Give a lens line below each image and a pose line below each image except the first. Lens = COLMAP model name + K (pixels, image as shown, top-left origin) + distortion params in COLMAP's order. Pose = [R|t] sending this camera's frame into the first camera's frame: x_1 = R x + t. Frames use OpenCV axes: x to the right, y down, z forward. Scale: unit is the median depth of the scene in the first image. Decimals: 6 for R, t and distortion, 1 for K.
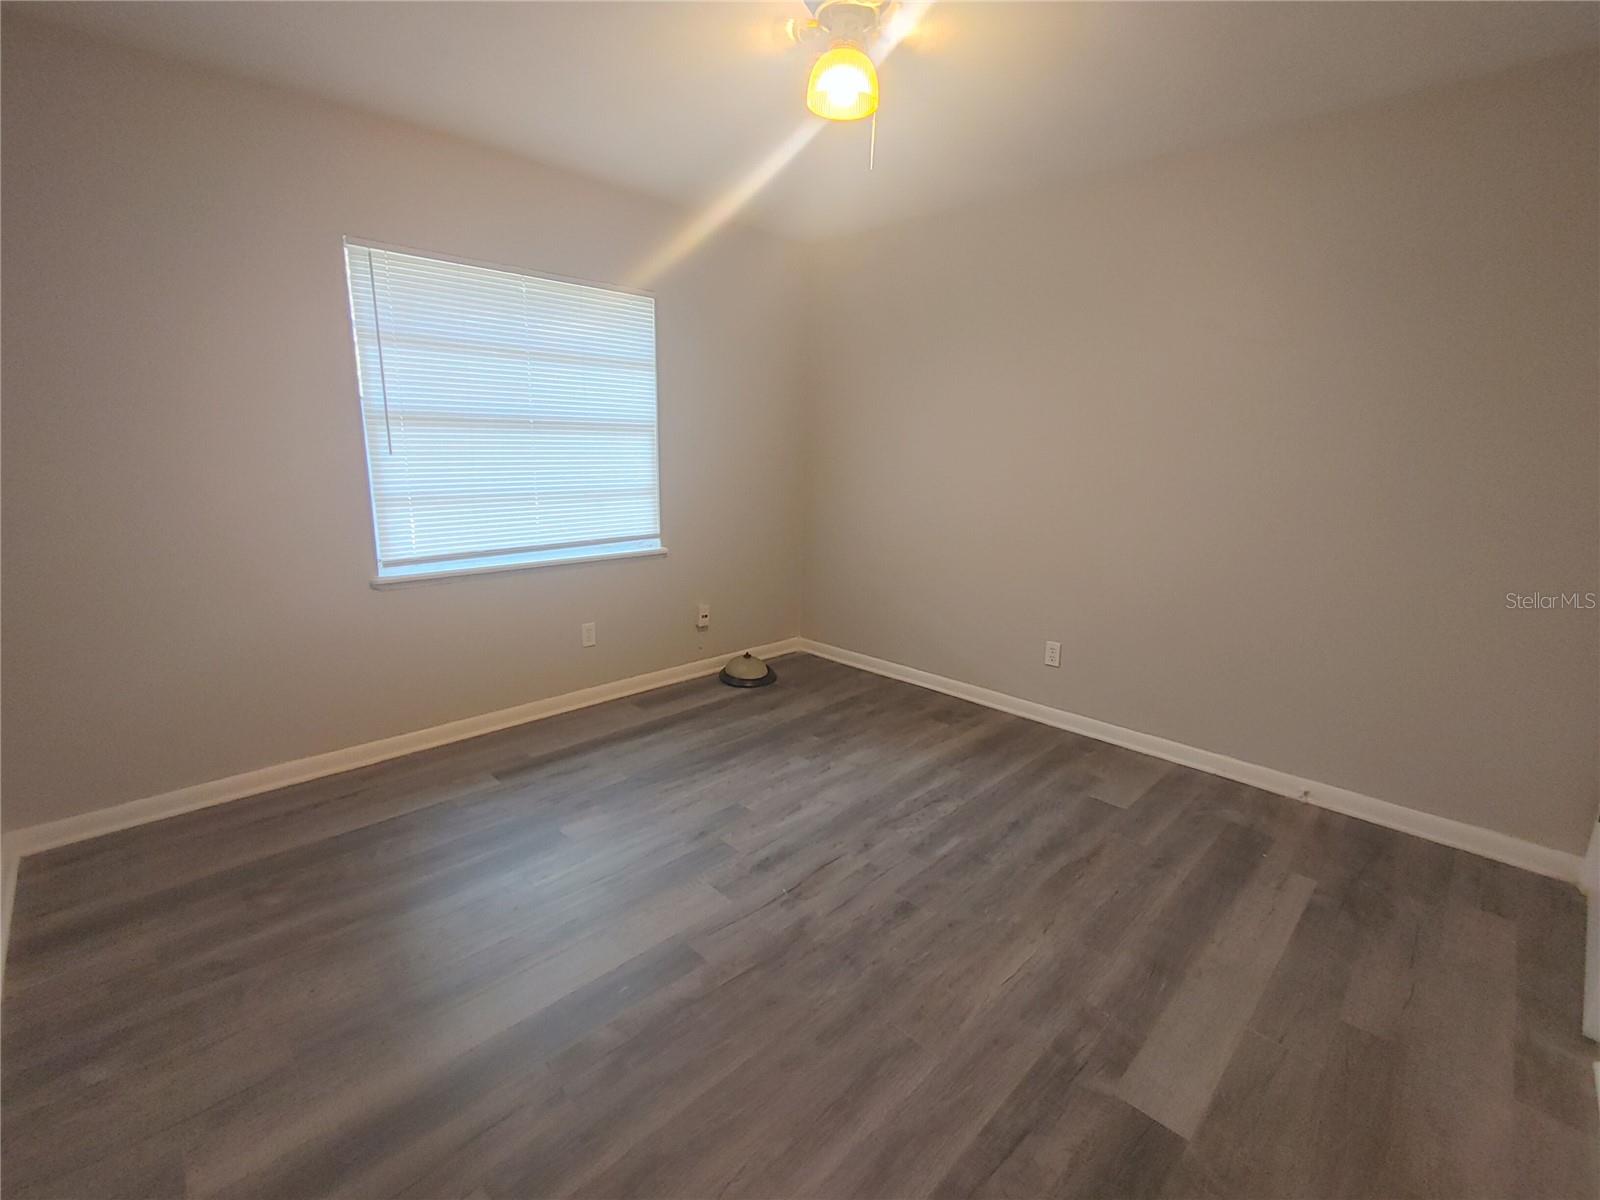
lens RADIAL K [[716.3, 0, 808.1], [0, 716.3, 612.4], [0, 0, 1]] dist [0.002435, 0.000393]
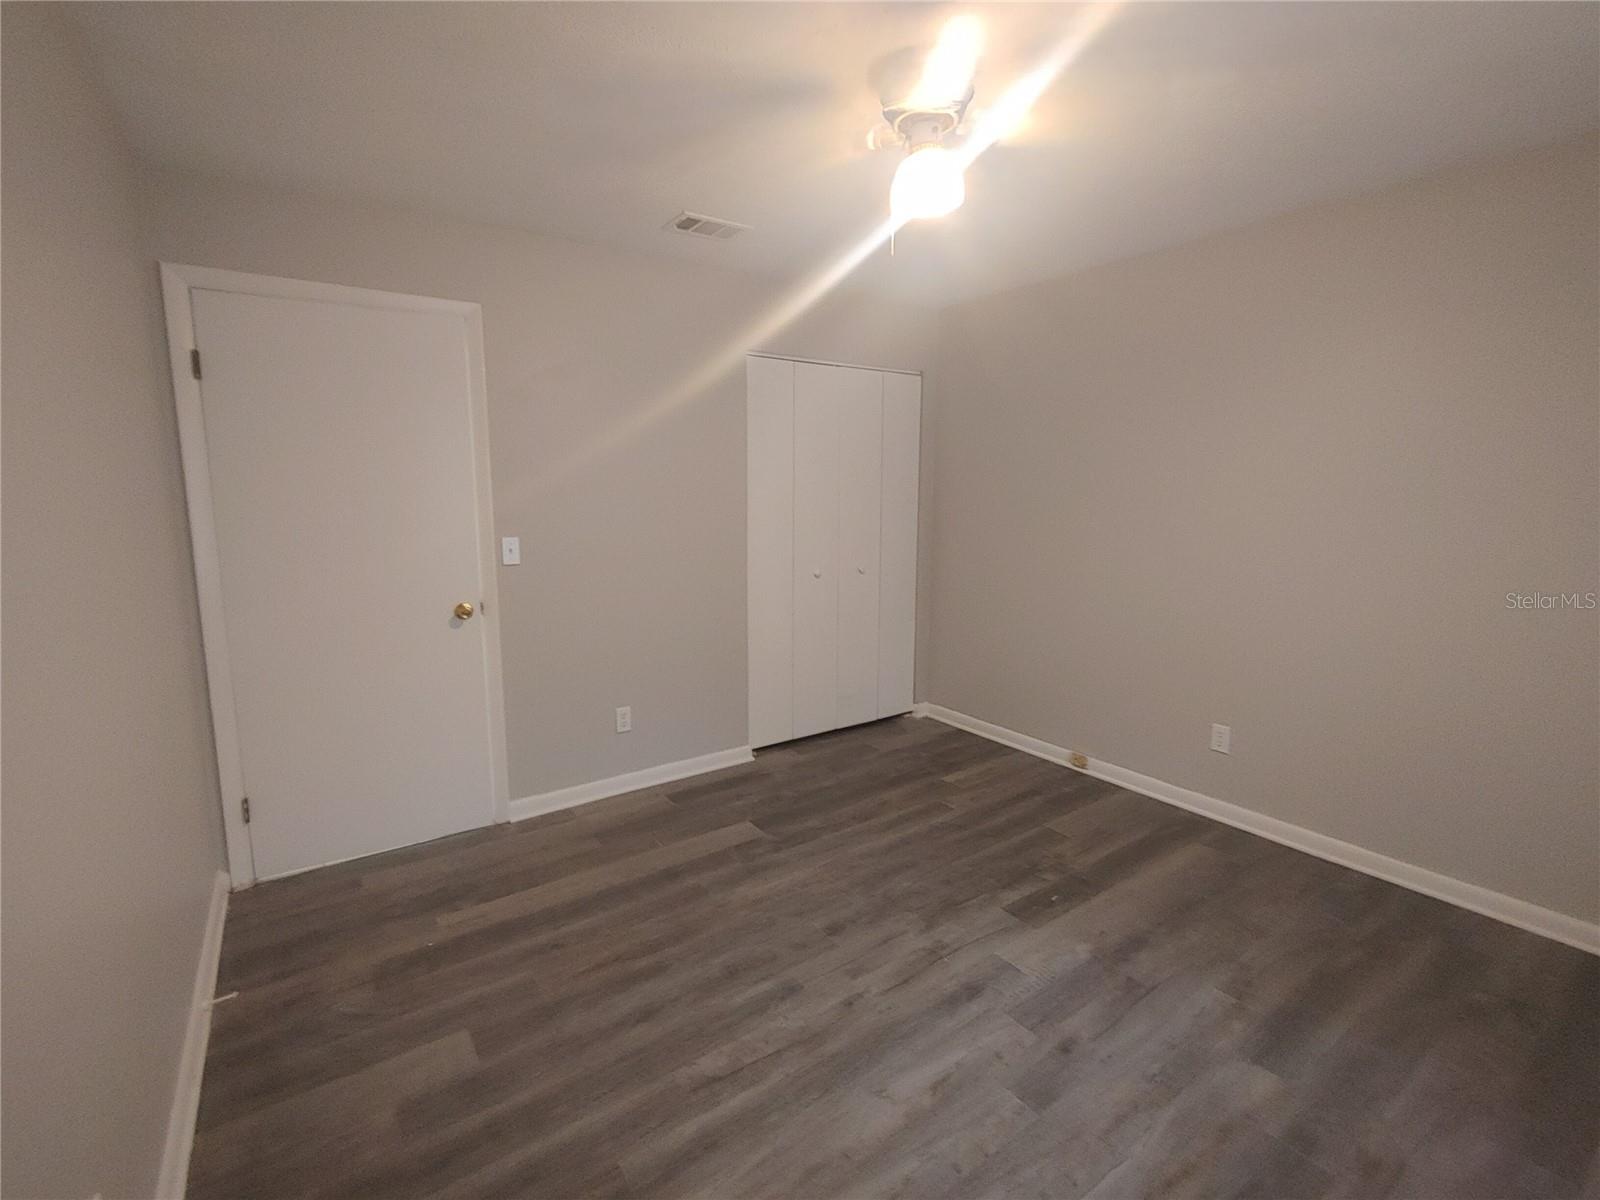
lens RADIAL K [[709.1, 0, 794.4], [0, 709.1, 576.7], [0, 0, 1]] dist [0.000022, 0.000044]
pose [[-0.983063, -0.035472, 0.179804, 0.014240], [0.030079, 0.936557, 0.349222, -0.418937], [-0.180784, 0.348716, -0.919627, 1.568280]]
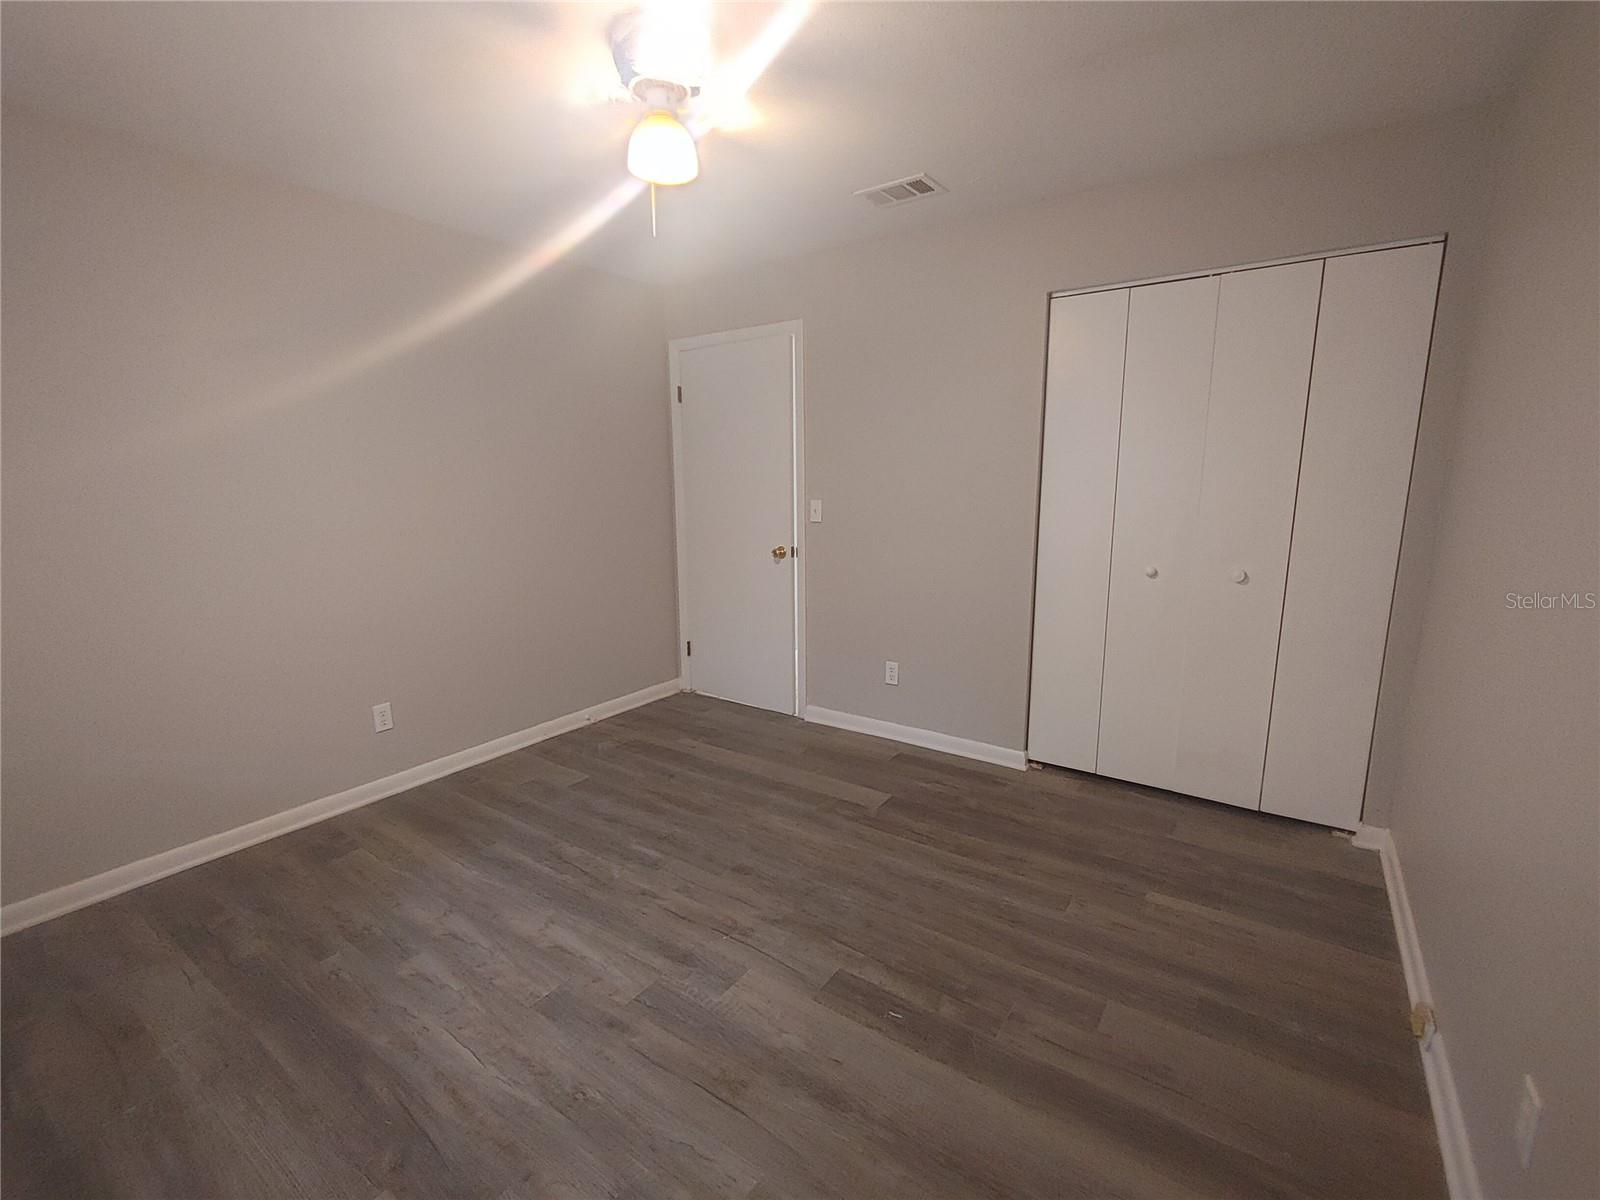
lens RADIAL K [[704.7, 0, 794.6], [0, 704.7, 599.4], [0, 0, 1]] dist [0.000751, 0.000247]
pose [[-0.173008, -0.186794, 0.967045, -0.802864], [0.234216, 0.945883, 0.224608, -0.222993], [-0.956667, 0.265356, -0.119895, 0.798436]]
